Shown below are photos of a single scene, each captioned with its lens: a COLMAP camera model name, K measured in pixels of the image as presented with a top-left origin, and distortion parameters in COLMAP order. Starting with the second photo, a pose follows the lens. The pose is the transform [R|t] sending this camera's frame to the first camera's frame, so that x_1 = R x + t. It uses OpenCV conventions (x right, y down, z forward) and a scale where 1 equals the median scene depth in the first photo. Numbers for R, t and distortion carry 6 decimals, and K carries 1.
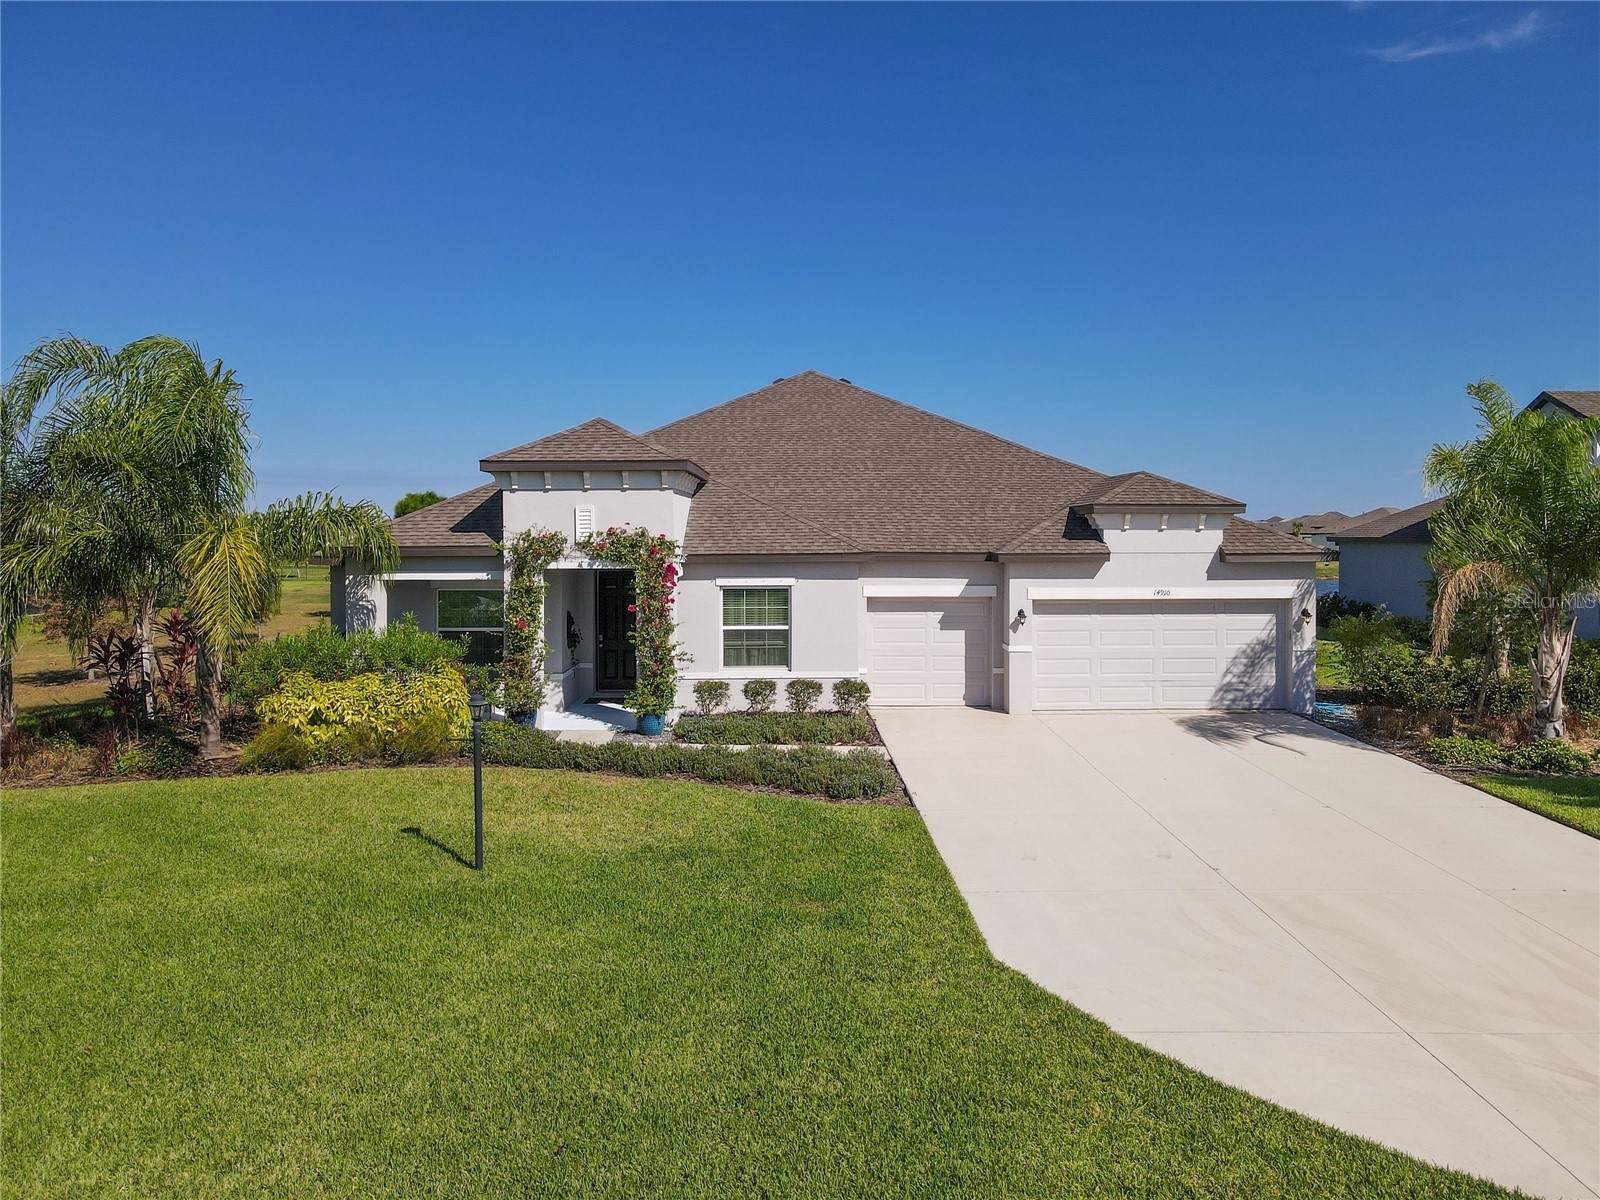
lens RADIAL K [[1198.0, 0, 799.9], [0, 1198.0, 523.8], [0, 0, 1]] dist [0.021612, 0.001957]
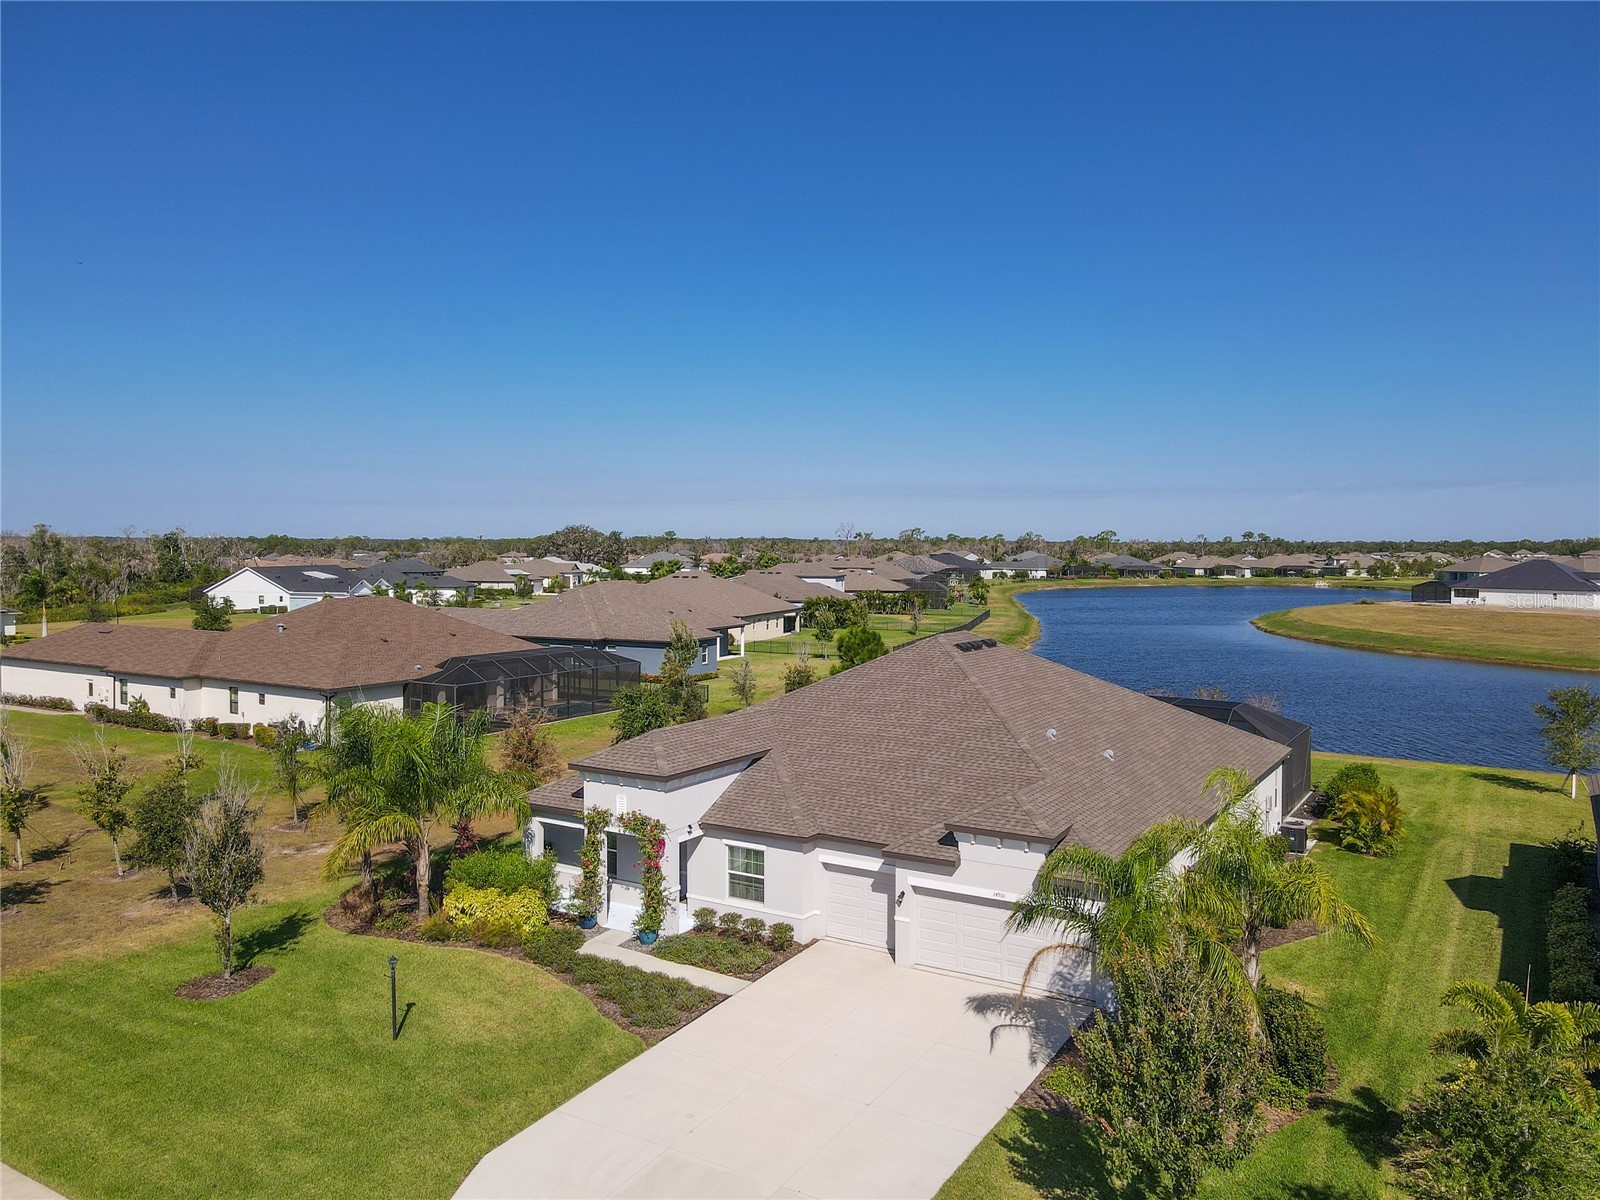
lens RADIAL K [[1192.0, 0, 813.7], [0, 1192.0, 593.5], [0, 0, 1]] dist [0.024482, 0.003507]
pose [[0.846599, 0.029177, -0.531431, 0.866610], [-0.002879, 0.998733, 0.050246, -0.359191], [0.532223, -0.041008, 0.845610, -0.210674]]
